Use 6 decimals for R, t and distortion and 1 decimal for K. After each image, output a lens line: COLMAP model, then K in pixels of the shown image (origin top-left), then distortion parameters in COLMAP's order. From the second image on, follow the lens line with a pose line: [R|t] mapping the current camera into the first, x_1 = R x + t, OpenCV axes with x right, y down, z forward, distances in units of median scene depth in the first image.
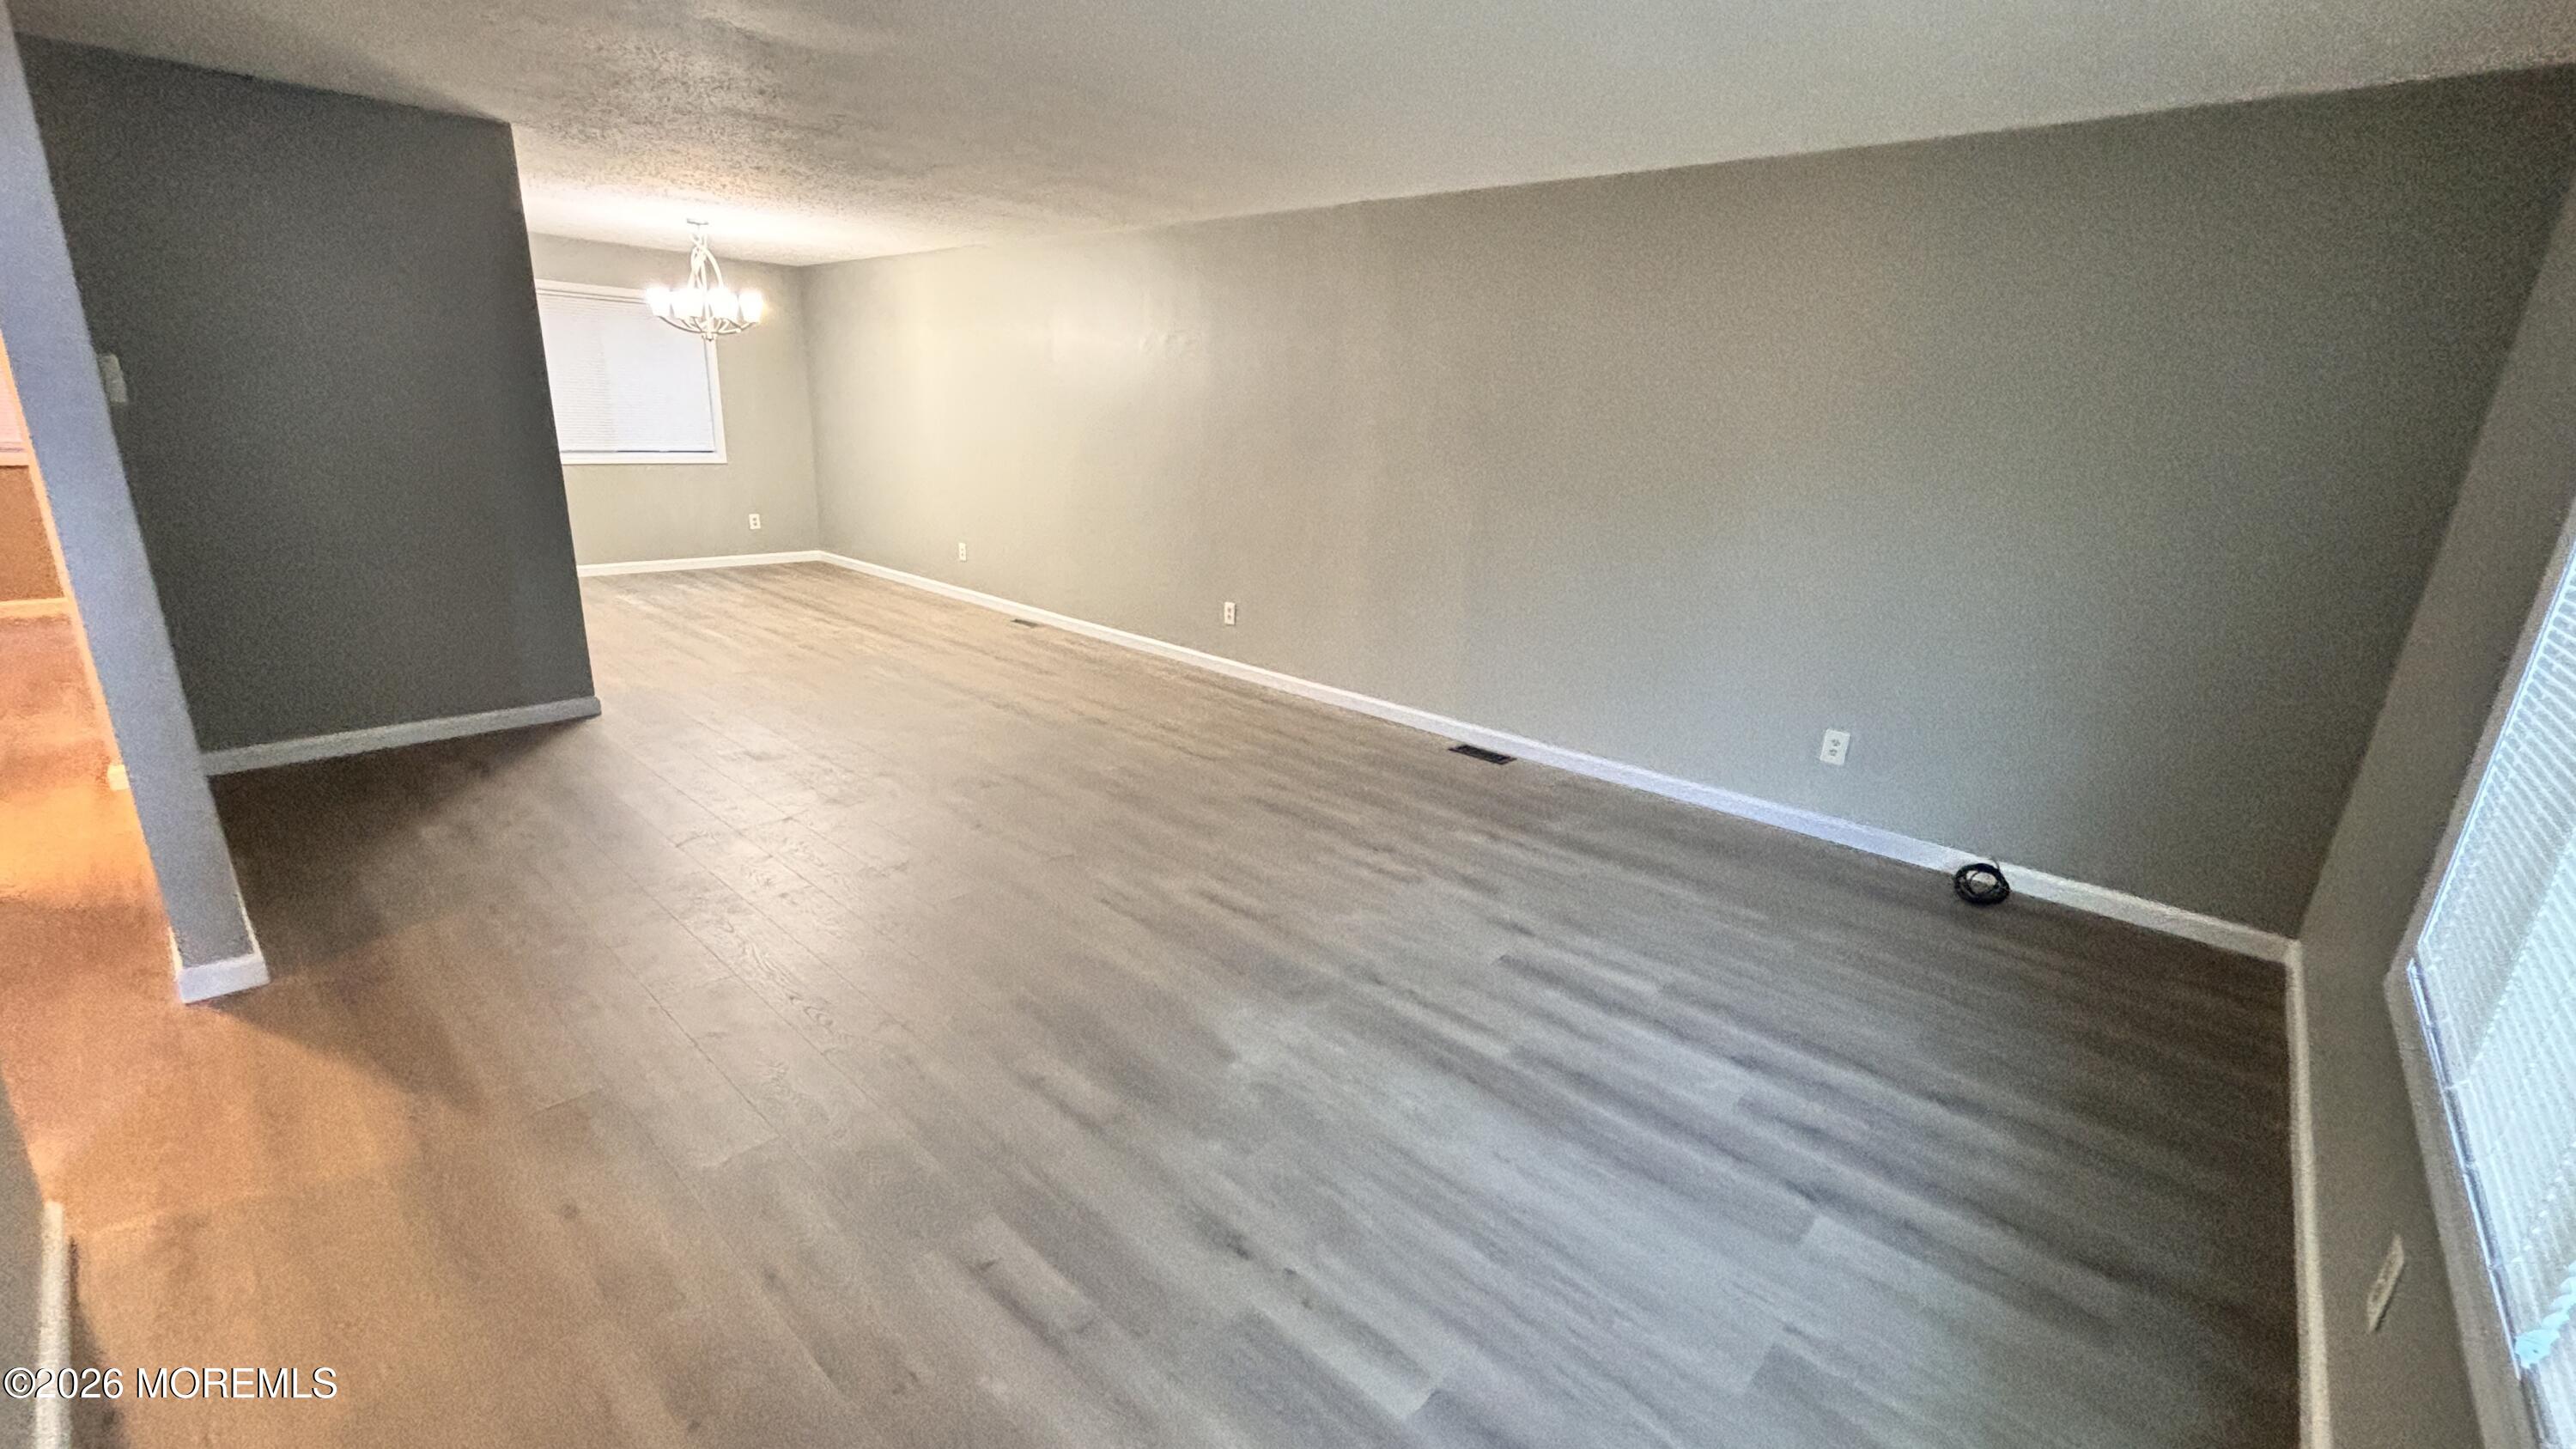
lens RADIAL K [[1050.5, 0, 1288.0], [0, 1050.5, 724.5], [0, 0, 1]] dist [0.000767, -0.000080]
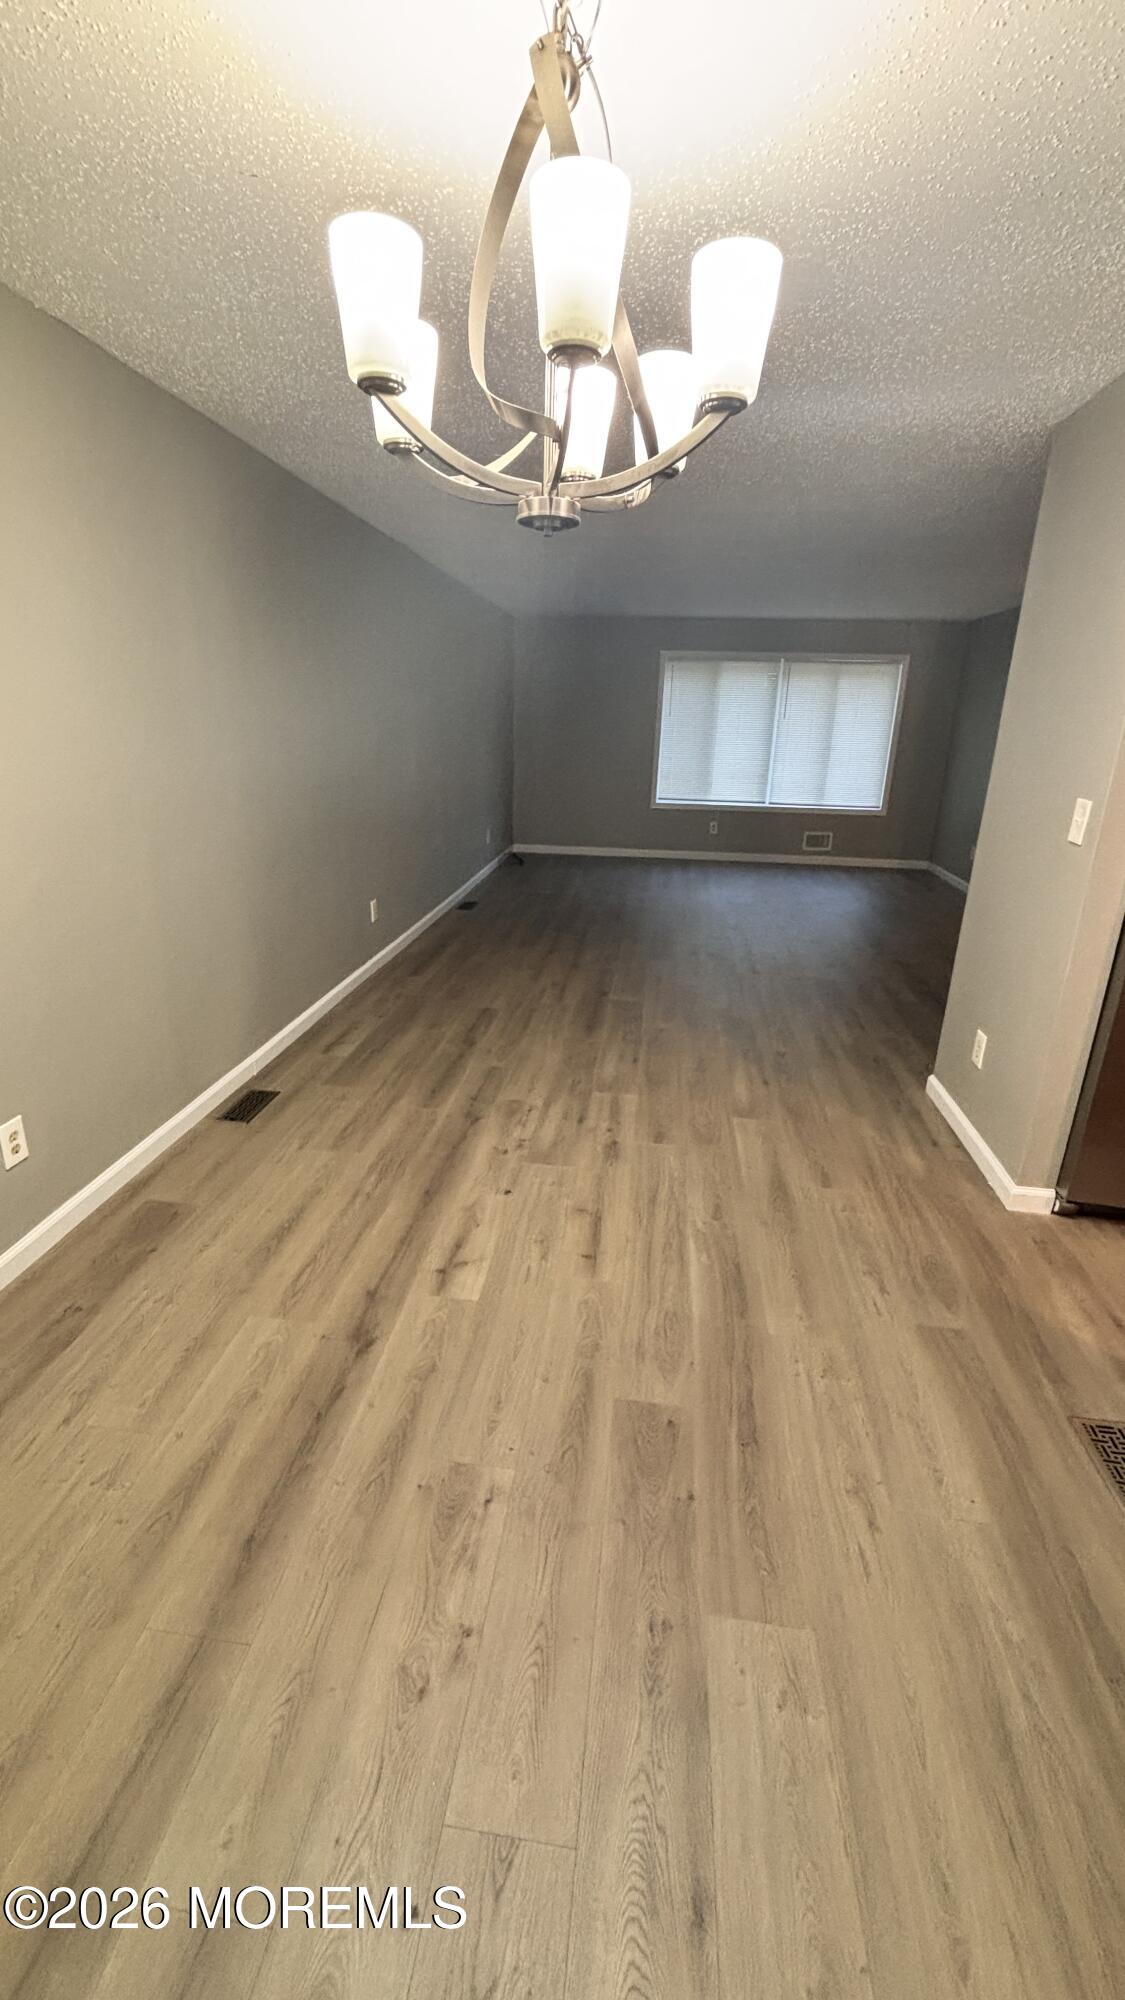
lens RADIAL K [[815.5, 0, 562.5], [0, 815.5, 1000.0], [0, 0, 1]] dist [0.000767, -0.000080]
pose [[-0.576473, -0.325600, 0.749442, -0.829654], [0.189732, 0.838774, 0.510353, -0.425738], [-0.794784, 0.436398, -0.421754, 1.287512]]
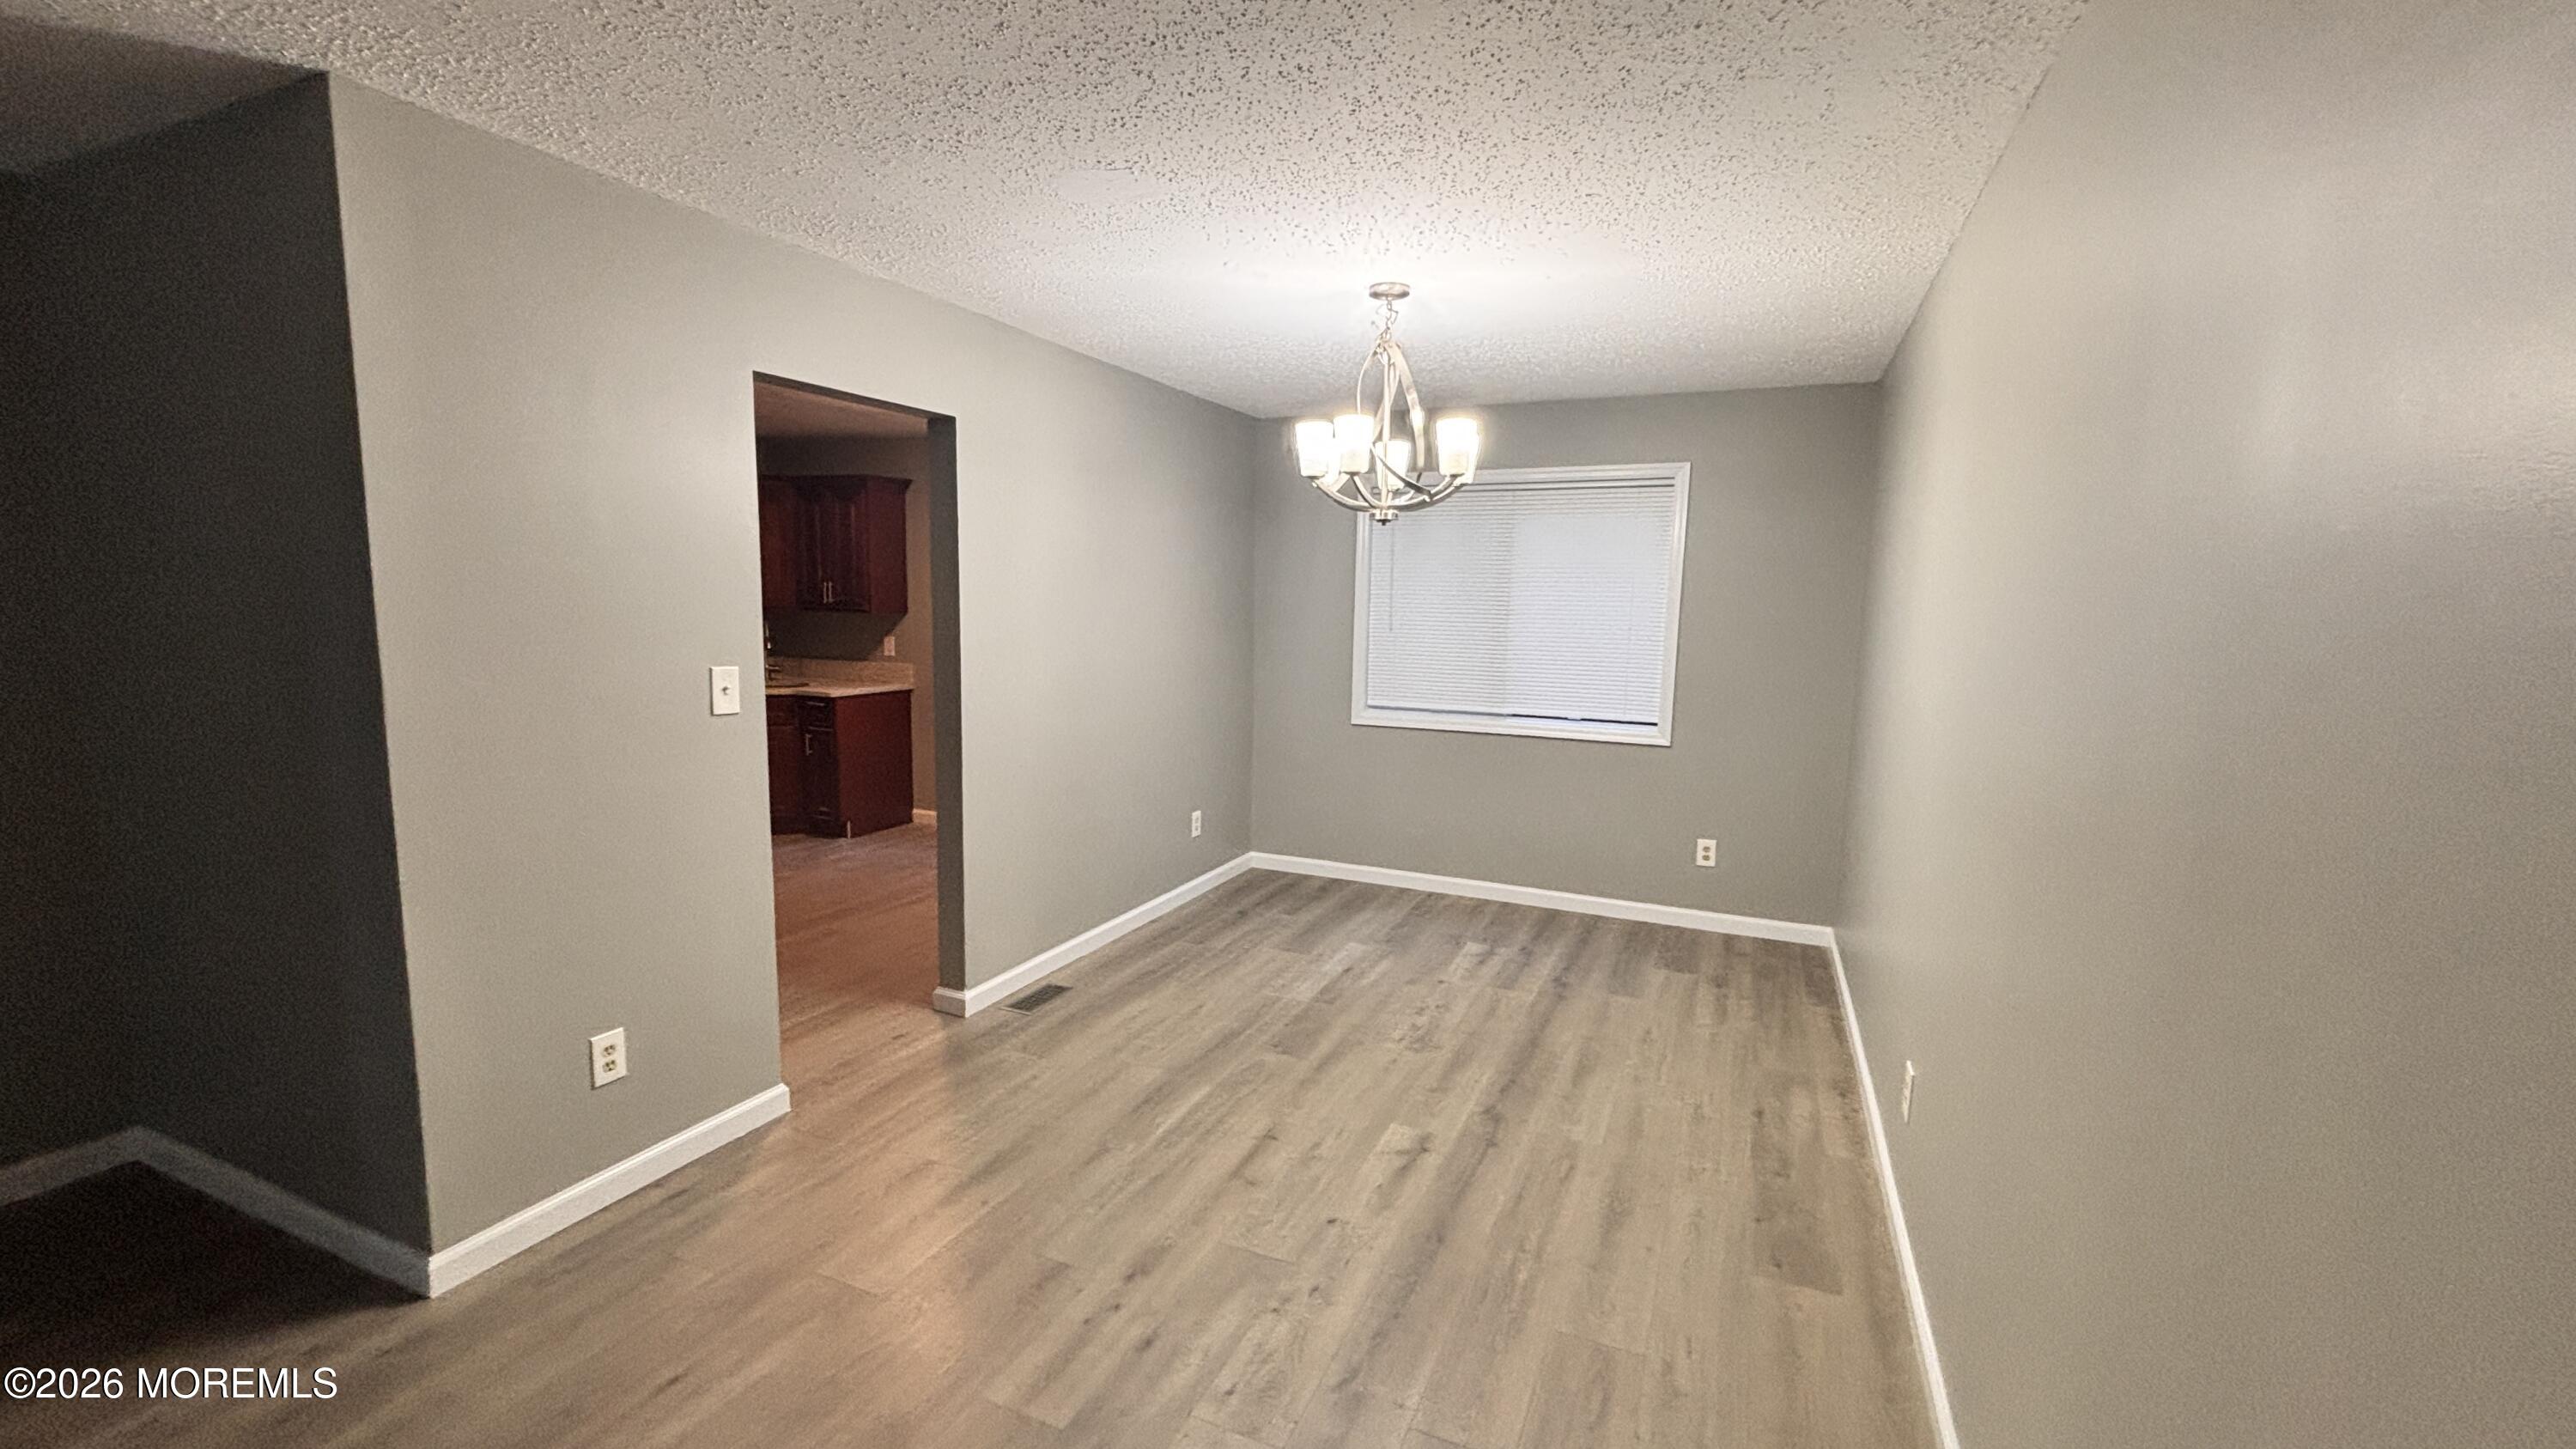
lens RADIAL K [[1050.5, 0, 1288.0], [0, 1050.5, 724.5], [0, 0, 1]] dist [0.000767, -0.000080]
pose [[0.323476, 0.078376, -0.942985, -0.109903], [-0.280852, 0.959608, -0.016585, -0.292044], [0.903596, 0.270204, 0.332422, 0.946717]]
